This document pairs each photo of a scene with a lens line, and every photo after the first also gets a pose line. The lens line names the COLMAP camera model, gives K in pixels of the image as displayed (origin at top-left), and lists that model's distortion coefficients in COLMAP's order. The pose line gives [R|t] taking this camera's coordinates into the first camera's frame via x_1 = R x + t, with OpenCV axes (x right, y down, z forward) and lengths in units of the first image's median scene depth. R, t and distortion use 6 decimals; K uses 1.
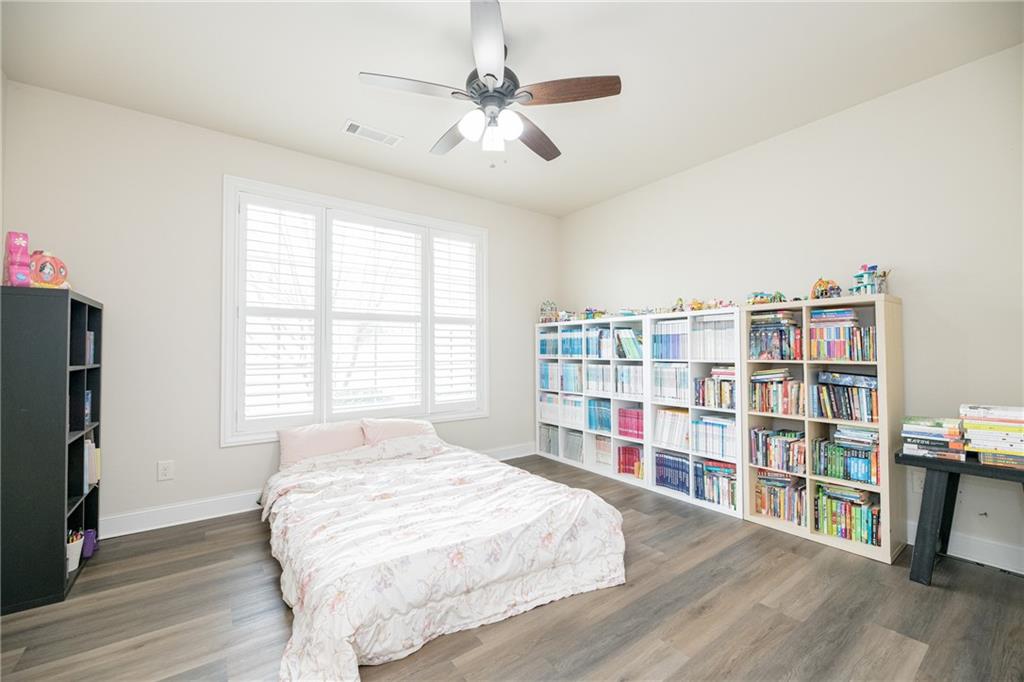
lens RADIAL K [[412.8, 0, 511.4], [0, 412.8, 343.1], [0, 0, 1]] dist [-0.002969, -0.001975]
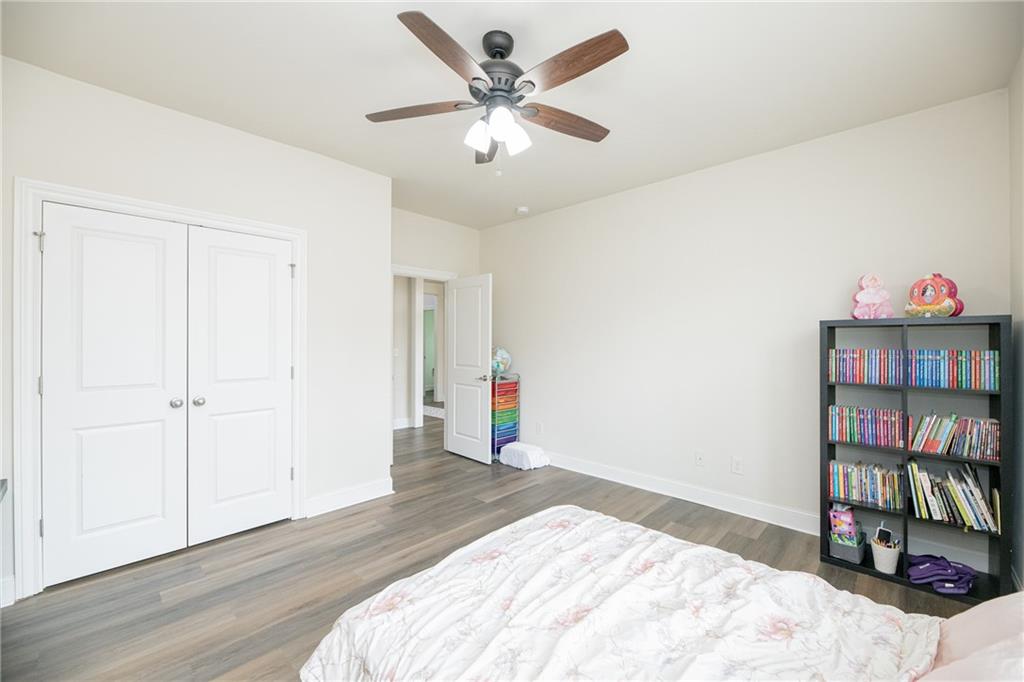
lens RADIAL K [[412.8, 0, 512.8], [0, 412.8, 343.9], [0, 0, 1]] dist [-0.002969, -0.001975]
pose [[-0.981488, 0.000471, -0.191525, 0.105659], [0.004598, 0.999767, -0.021105, -0.034249], [0.191471, -0.021595, -0.981261, 1.985032]]
